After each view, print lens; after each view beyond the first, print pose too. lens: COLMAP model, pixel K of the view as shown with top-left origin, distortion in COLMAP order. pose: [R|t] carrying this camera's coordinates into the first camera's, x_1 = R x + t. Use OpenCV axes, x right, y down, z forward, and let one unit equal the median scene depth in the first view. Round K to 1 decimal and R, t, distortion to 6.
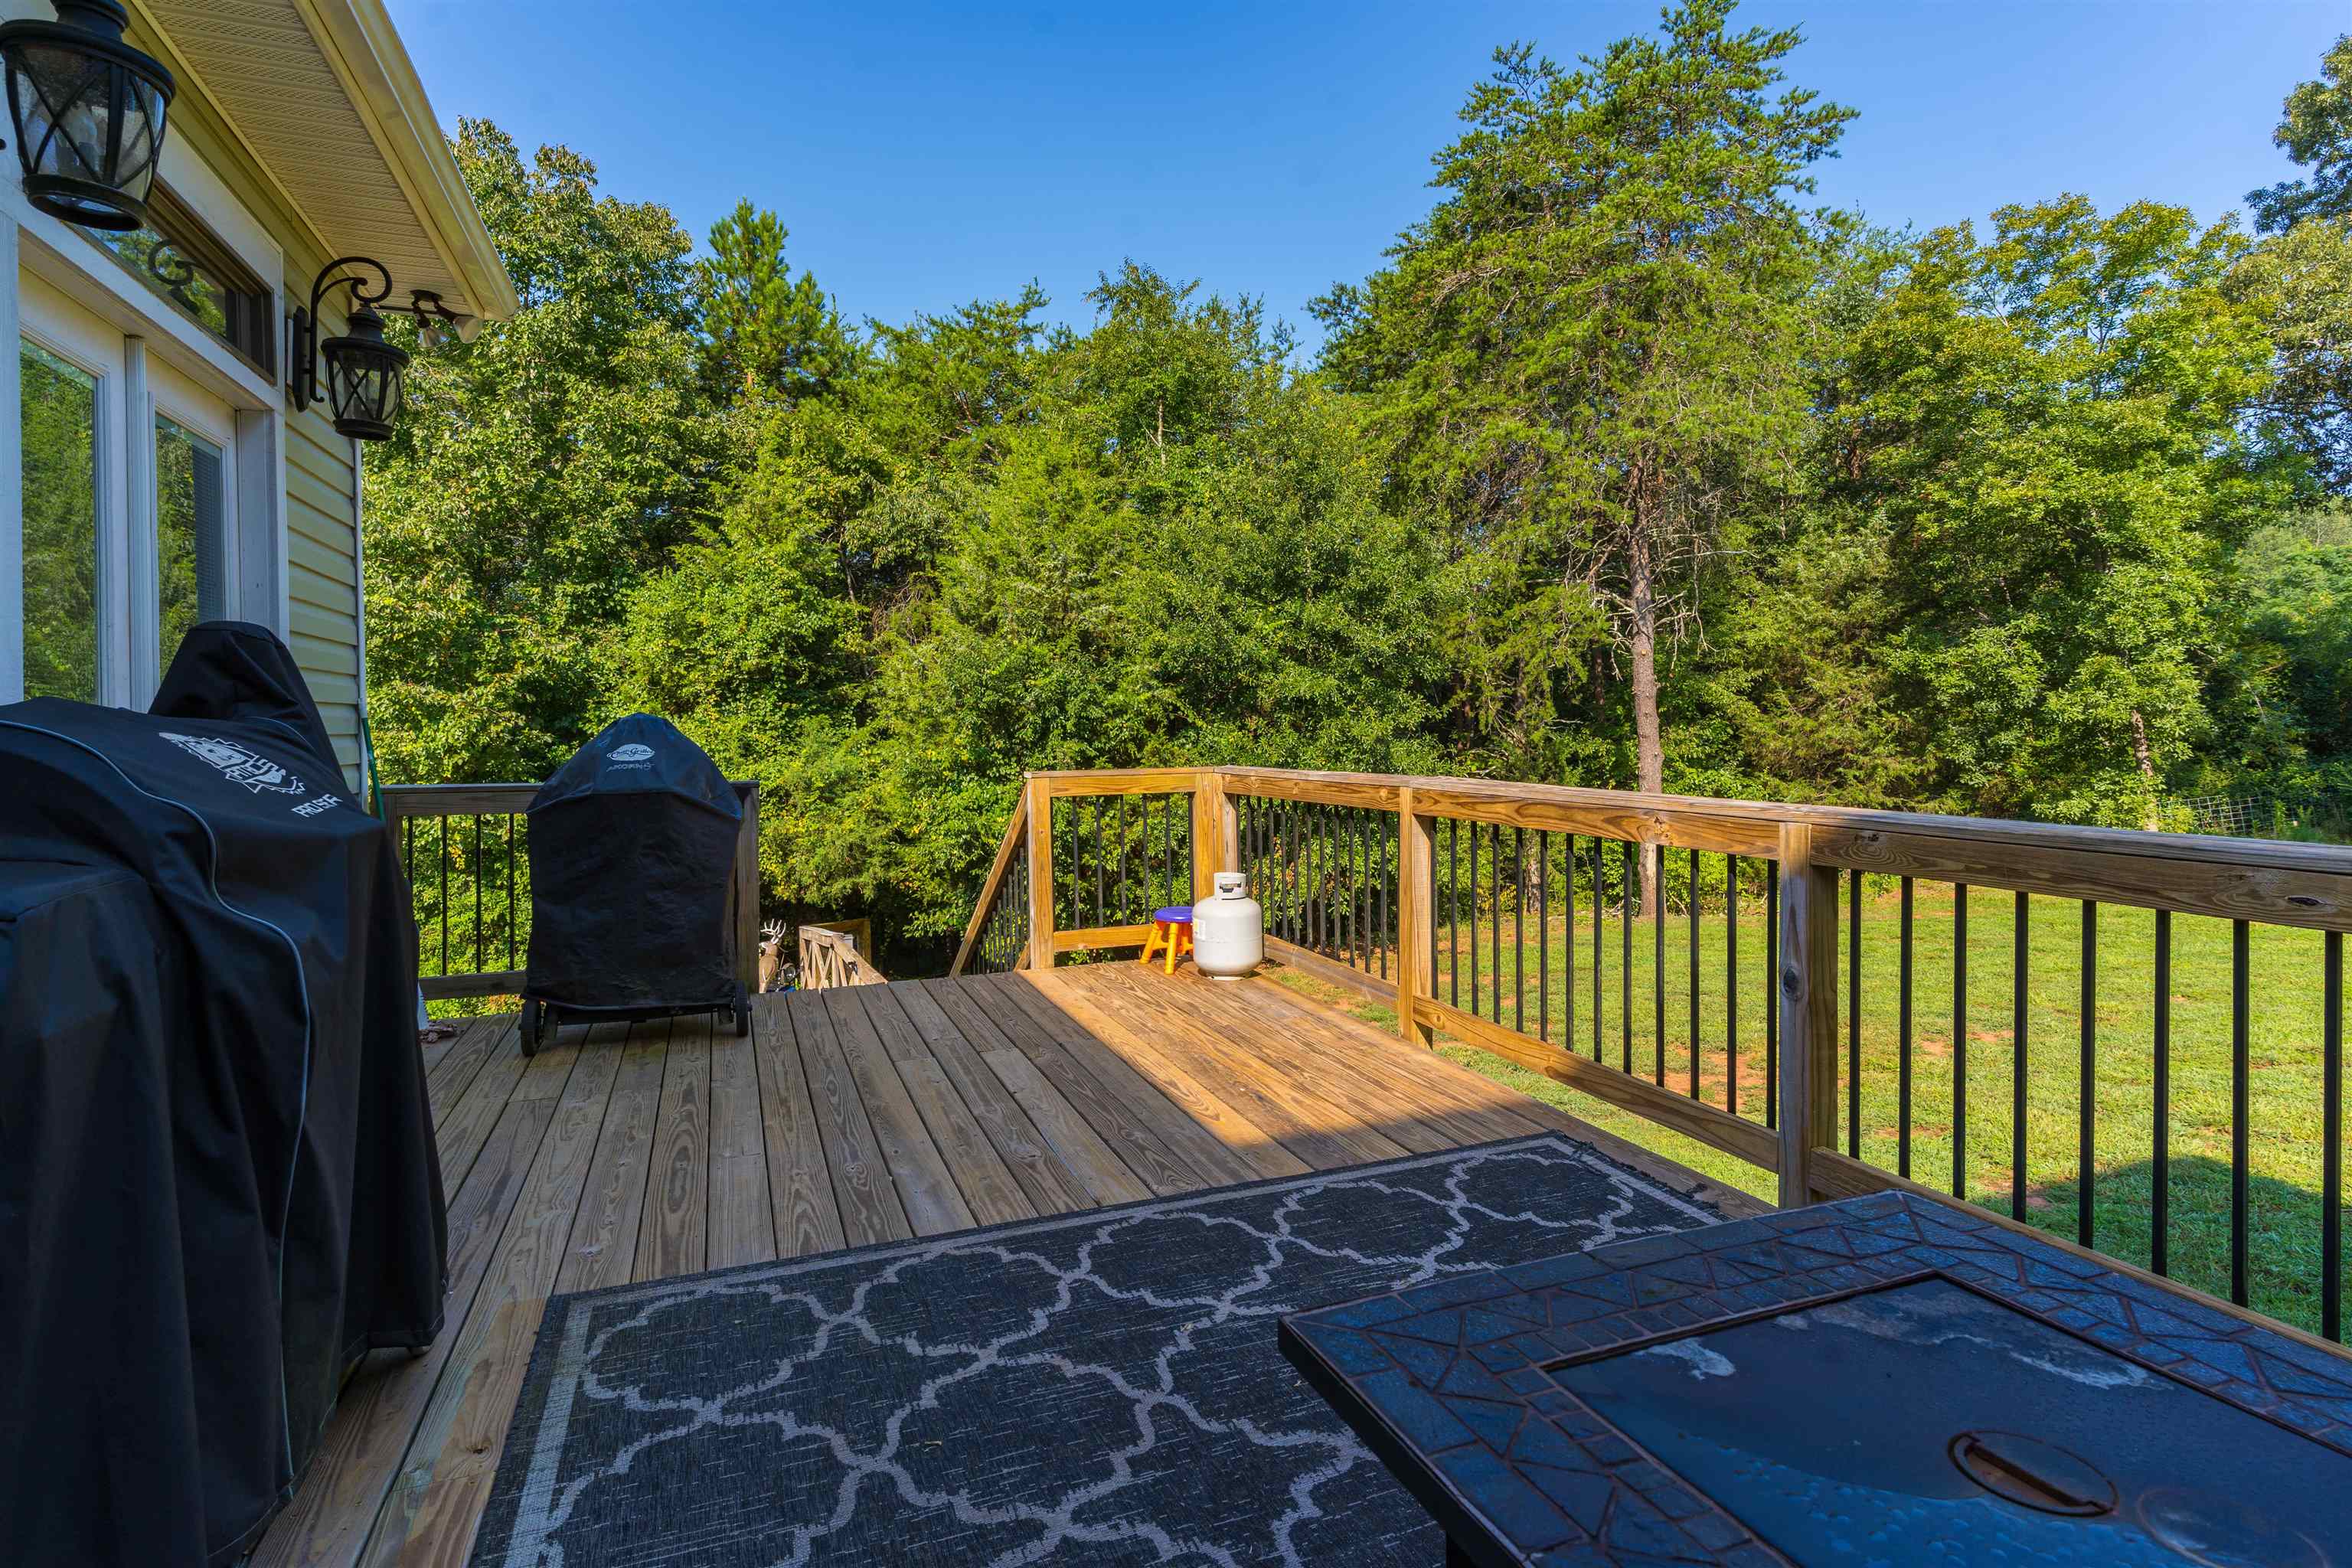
lens RADIAL K [[1236.7, 0, 1177.3], [0, 1236.7, 767.1], [0, 0, 1]] dist [-0.002907, 0.001475]
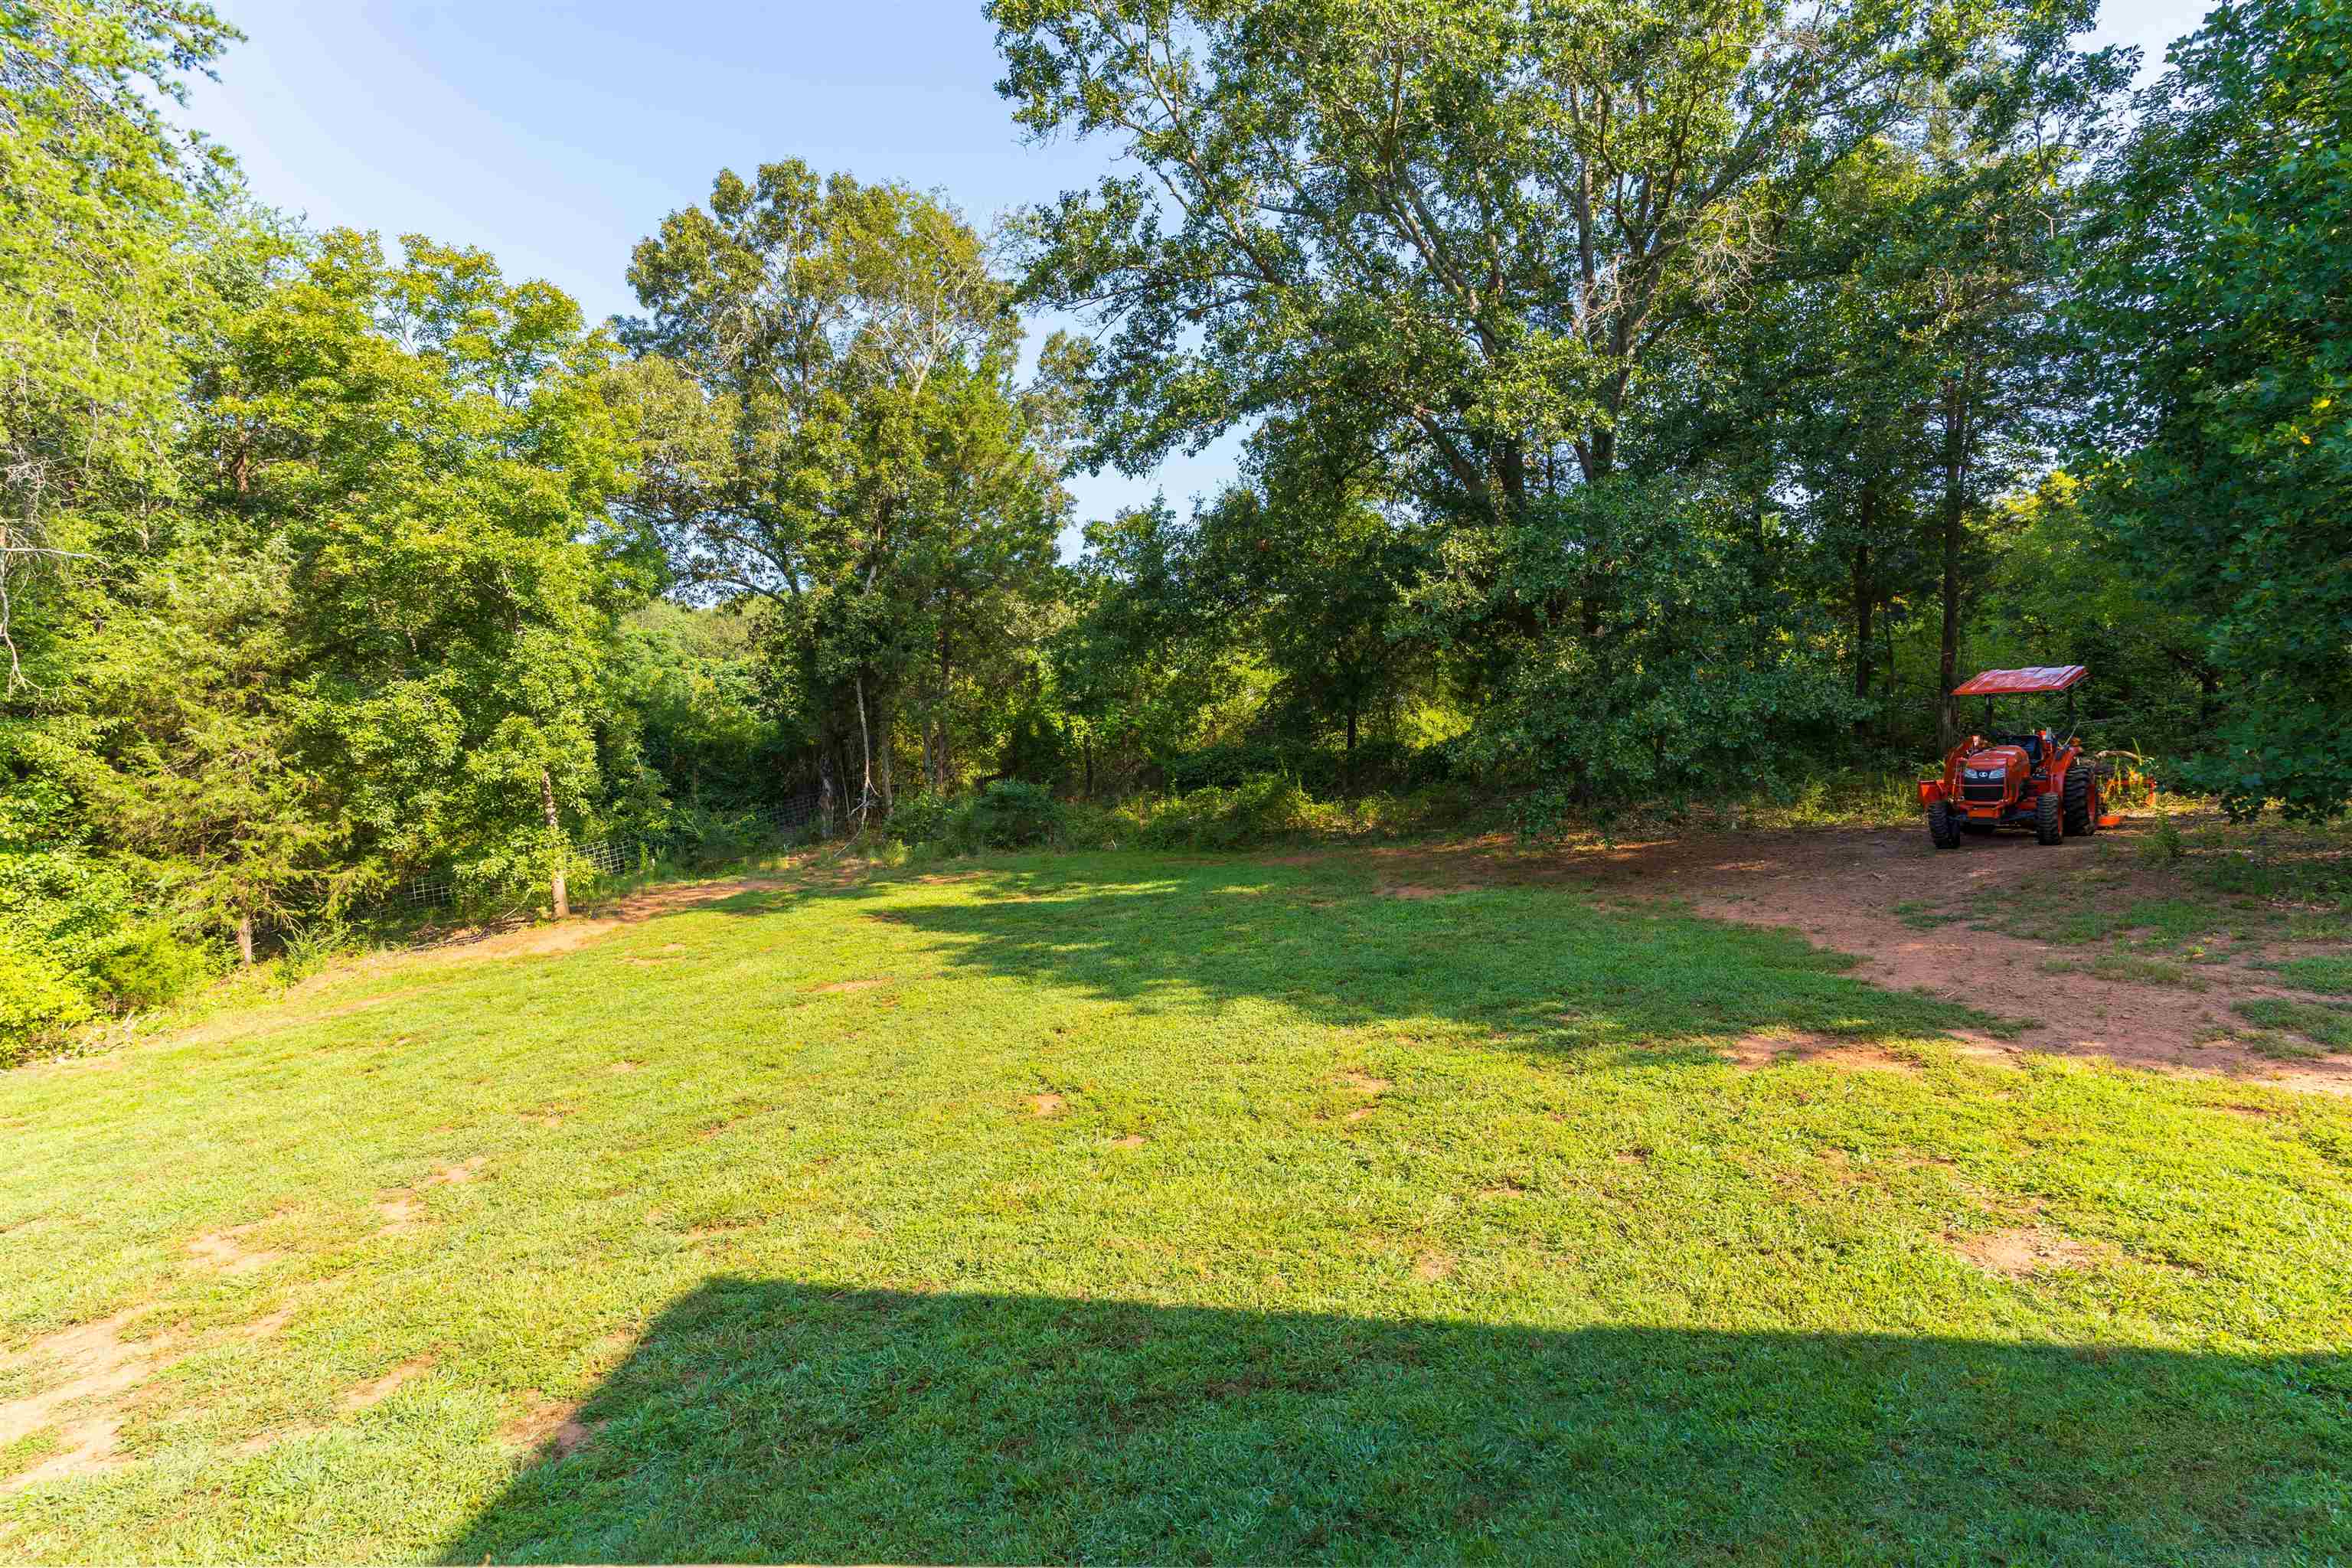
lens RADIAL K [[1236.7, 0, 1173.9], [0, 1236.7, 778.8], [0, 0, 1]] dist [-0.002907, 0.001475]
pose [[0.406887, -0.005454, 0.913462, 0.044680], [0.030933, 0.999491, -0.007810, -0.014490], [-0.912954, 0.031434, 0.406849, 0.102197]]
